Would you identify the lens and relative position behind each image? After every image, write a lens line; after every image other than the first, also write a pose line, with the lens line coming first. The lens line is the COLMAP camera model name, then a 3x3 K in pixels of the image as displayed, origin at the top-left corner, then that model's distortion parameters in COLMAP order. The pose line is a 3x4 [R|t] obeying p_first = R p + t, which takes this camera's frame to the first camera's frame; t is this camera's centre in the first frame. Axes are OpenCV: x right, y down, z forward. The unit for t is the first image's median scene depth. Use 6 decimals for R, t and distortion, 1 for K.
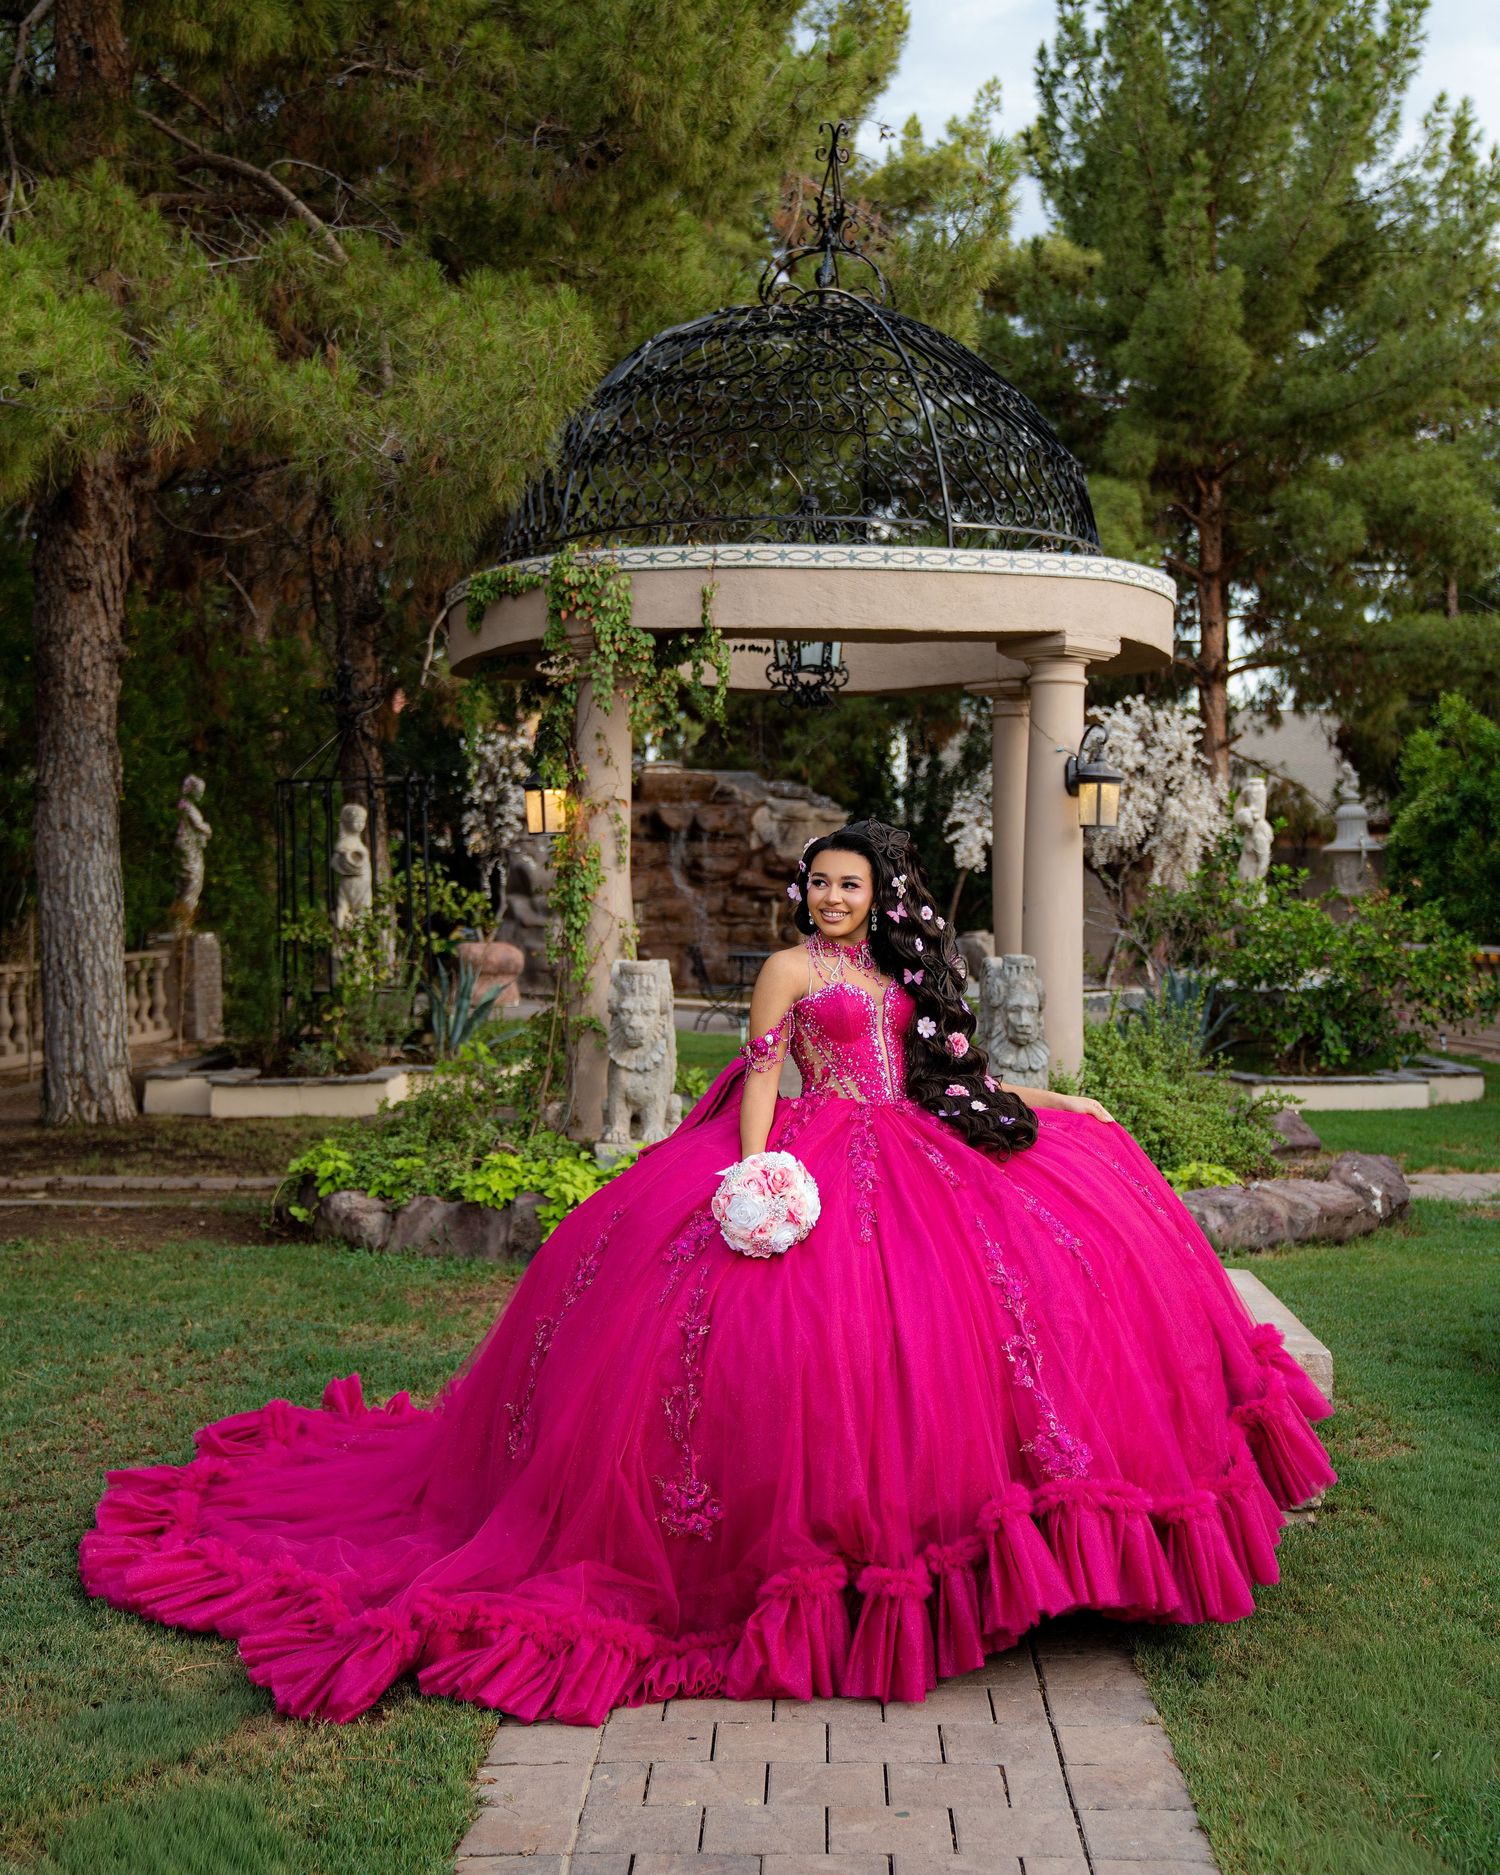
lens RADIAL K [[2337.6, 0, 741.9], [0, 2337.6, 830.7], [0, 0, 1]] dist [-0.020157, 0.328084]
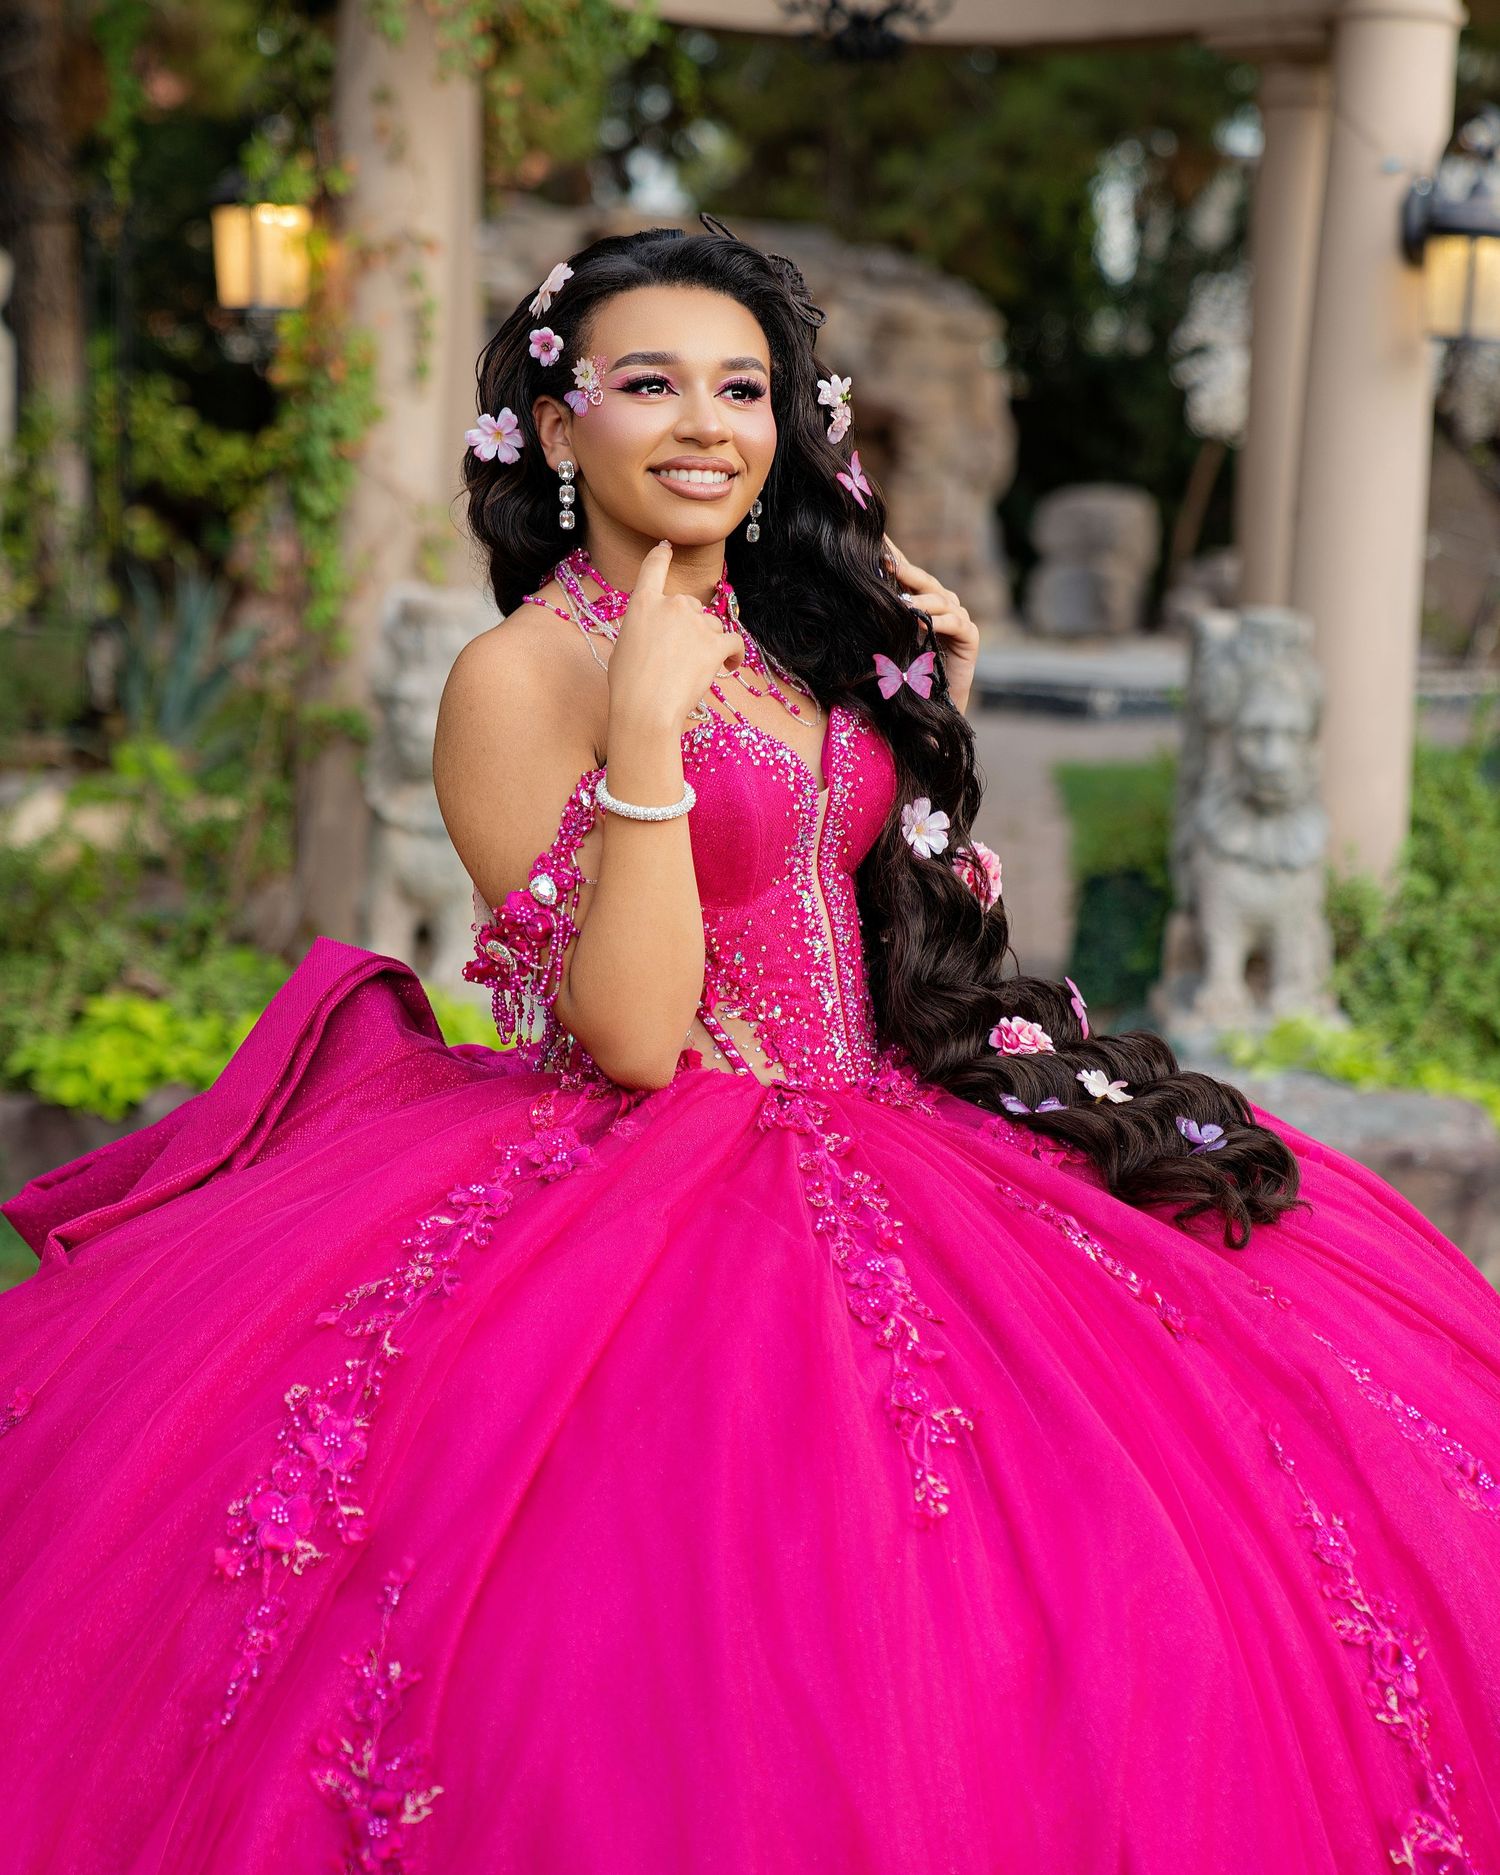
lens RADIAL K [[4144.9, 0, 747.9], [0, 4144.9, 869.3], [0, 0, 1]] dist [0.018613, 0.055356]
pose [[0.998983, 0.041703, -0.017114, 0.029770], [-0.039277, 0.991562, 0.123543, 0.006409], [0.022122, -0.122745, 0.992192, 0.176003]]
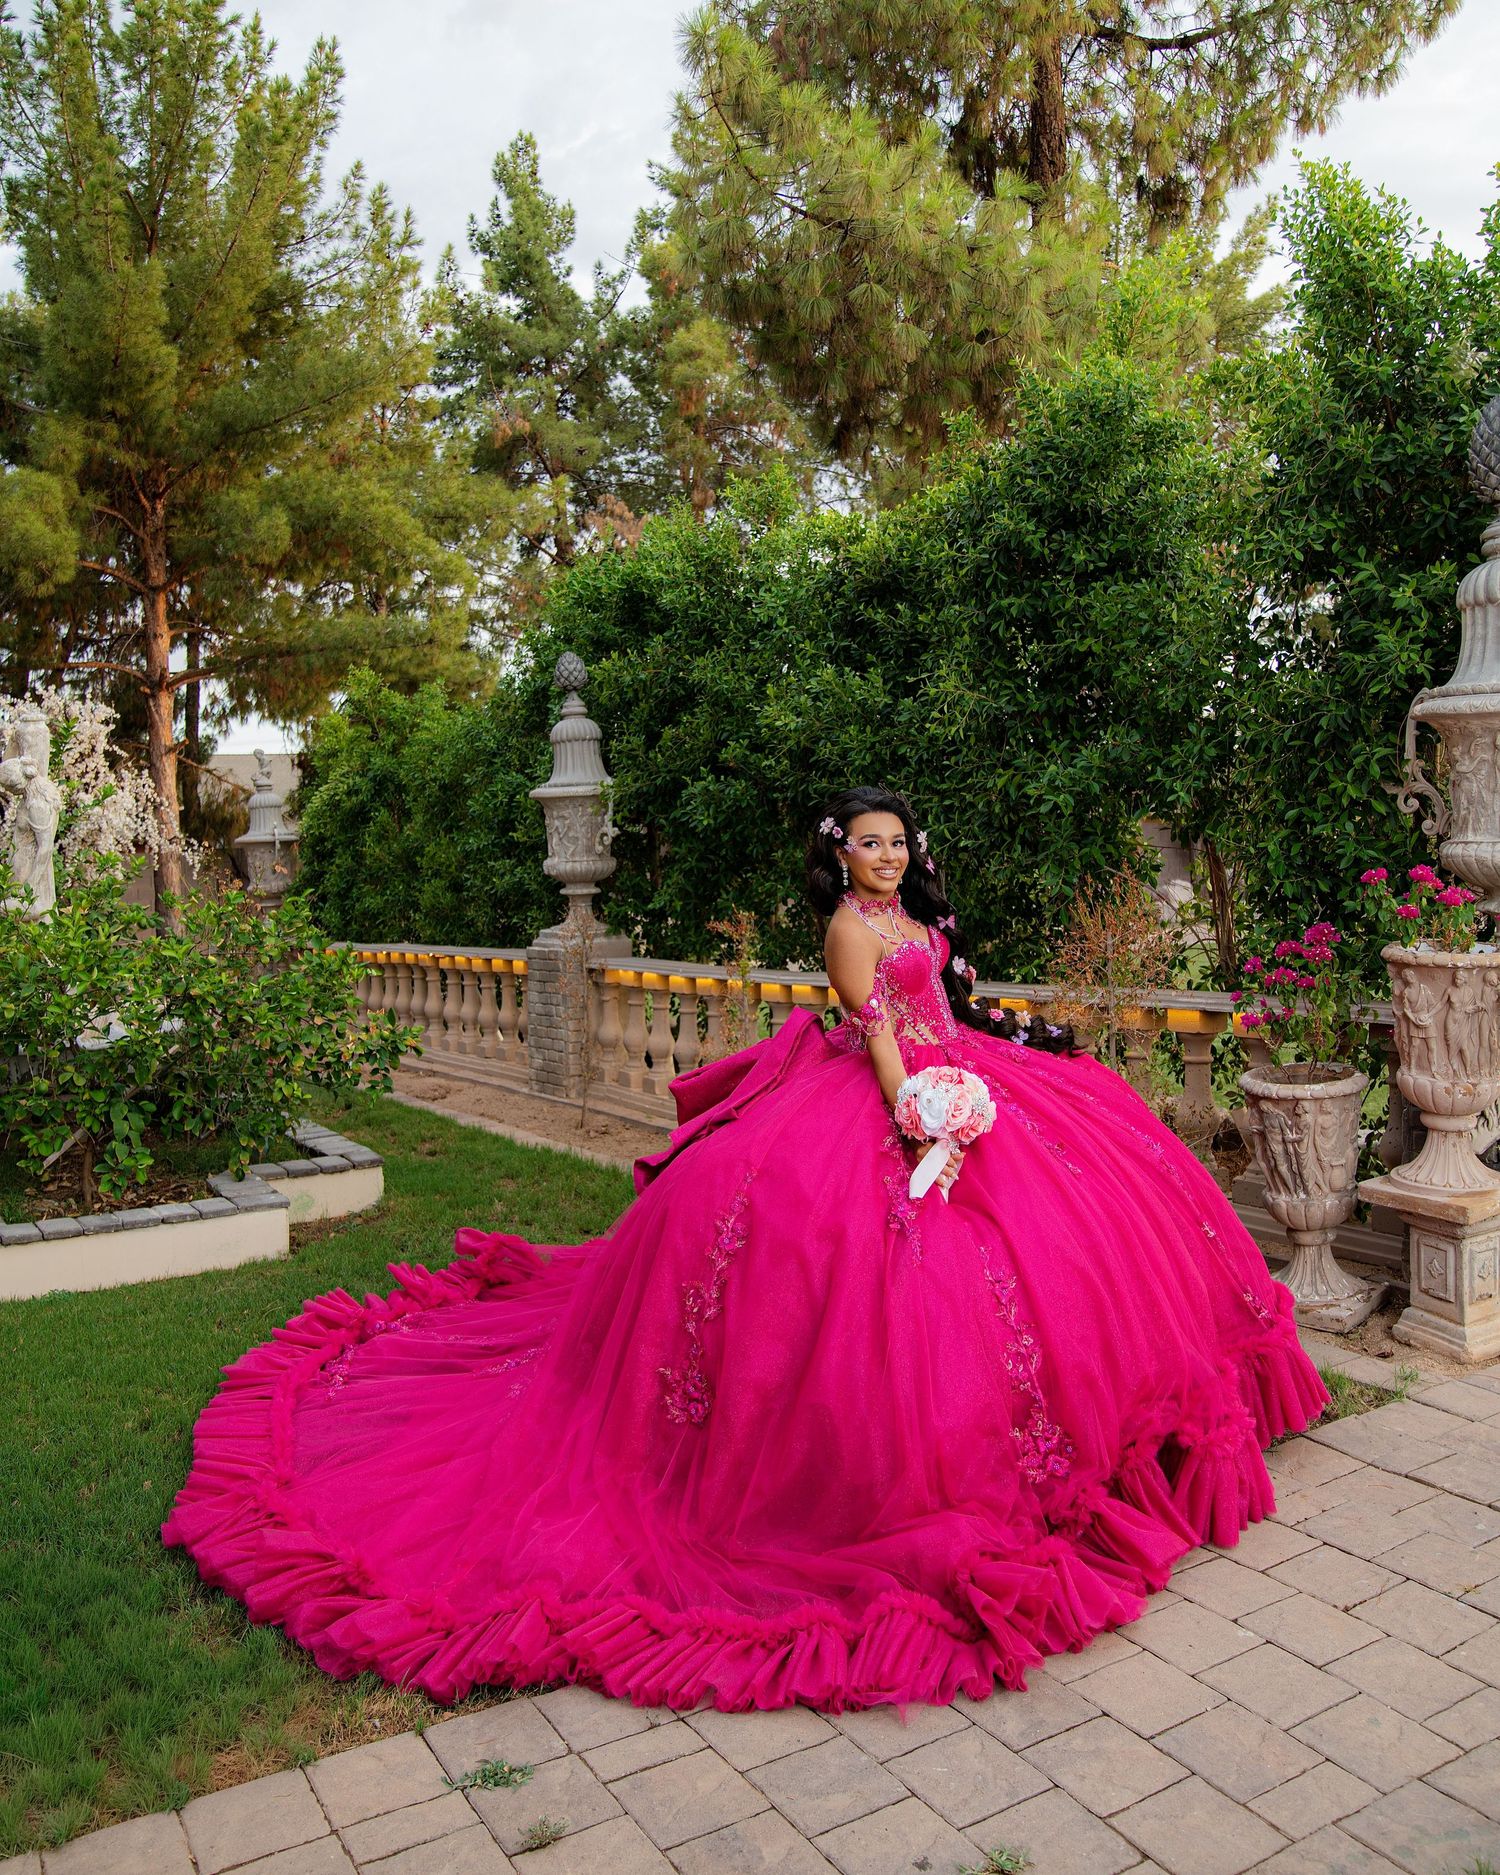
lens RADIAL K [[1456.6, 0, 734.5], [0, 1456.6, 853.1], [0, 0, 1]] dist [-0.118338, 0.035608]
pose [[0.869447, -0.025409, 0.493373, 0.312785], [0.024150, 0.999669, 0.008925, 0.027398], [-0.493436, 0.004155, 0.869772, 0.915369]]
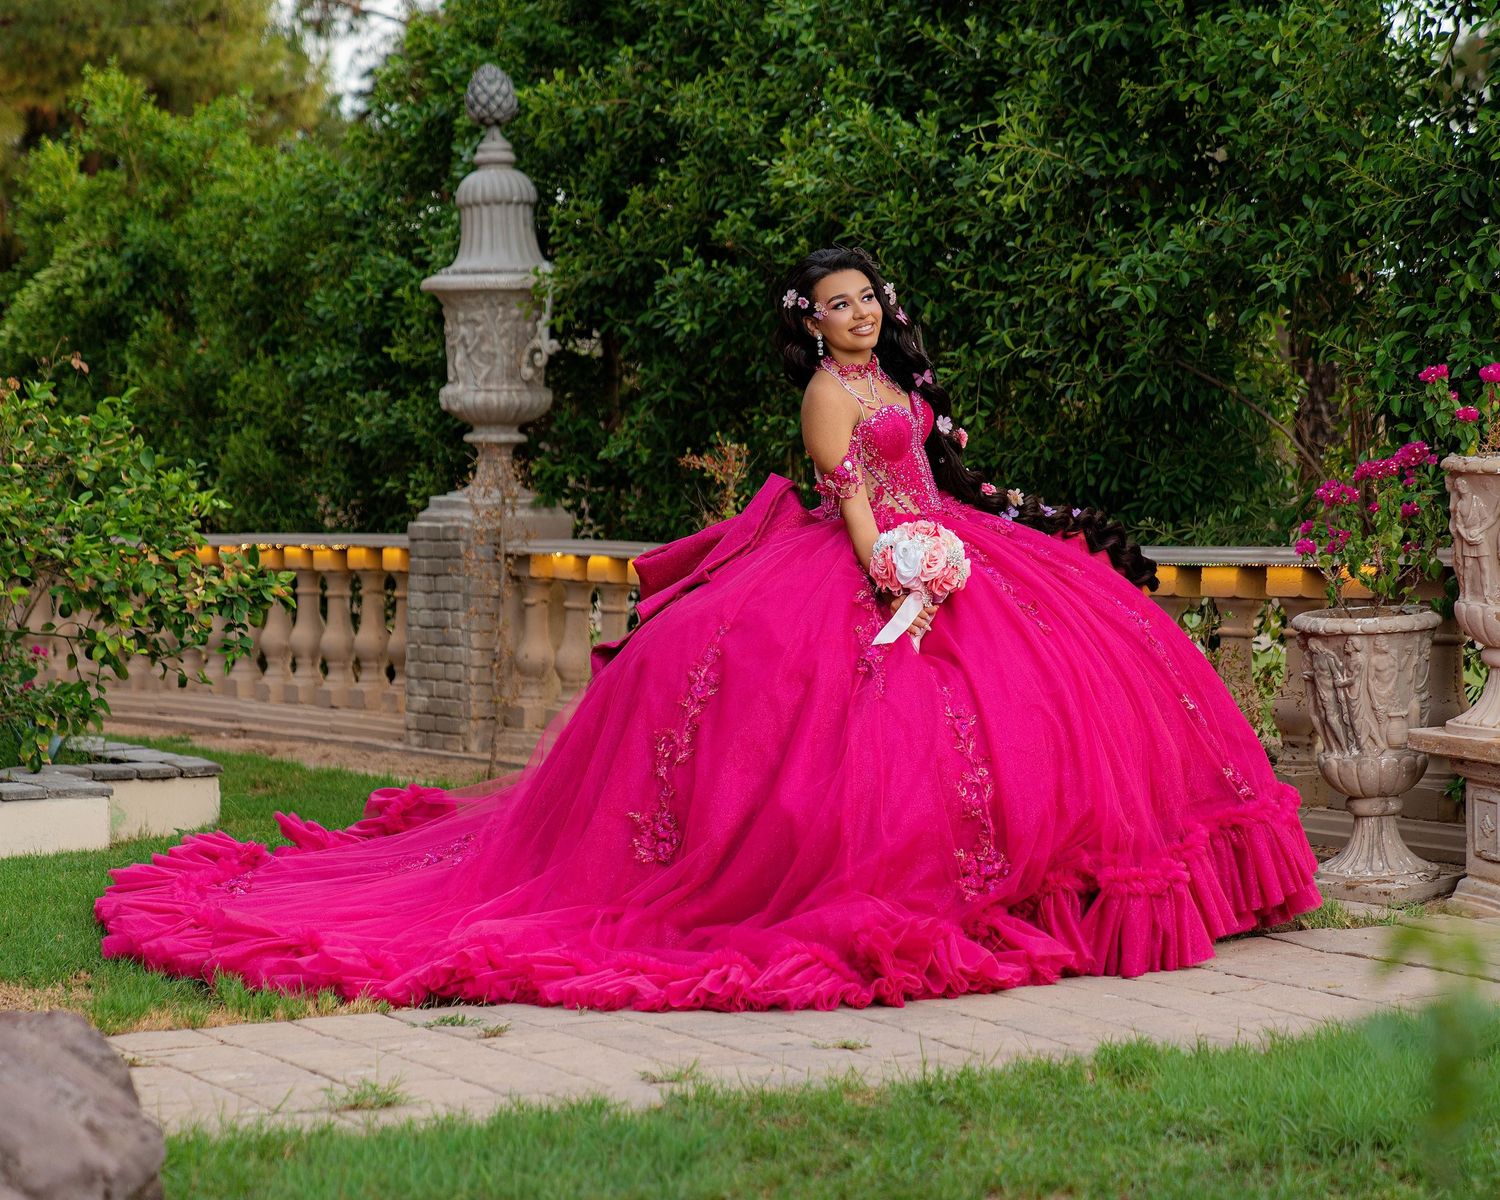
lens RADIAL K [[3331.5, 0, 750.0], [0, 3331.5, 600.0], [0, 0, 1]] dist [0.038959, 0.202671]
pose [[0.876829, -0.008759, 0.480722, 0.137289], [-0.011281, 0.999184, 0.038781, 0.065192], [-0.480669, -0.039428, 0.876015, 0.558926]]
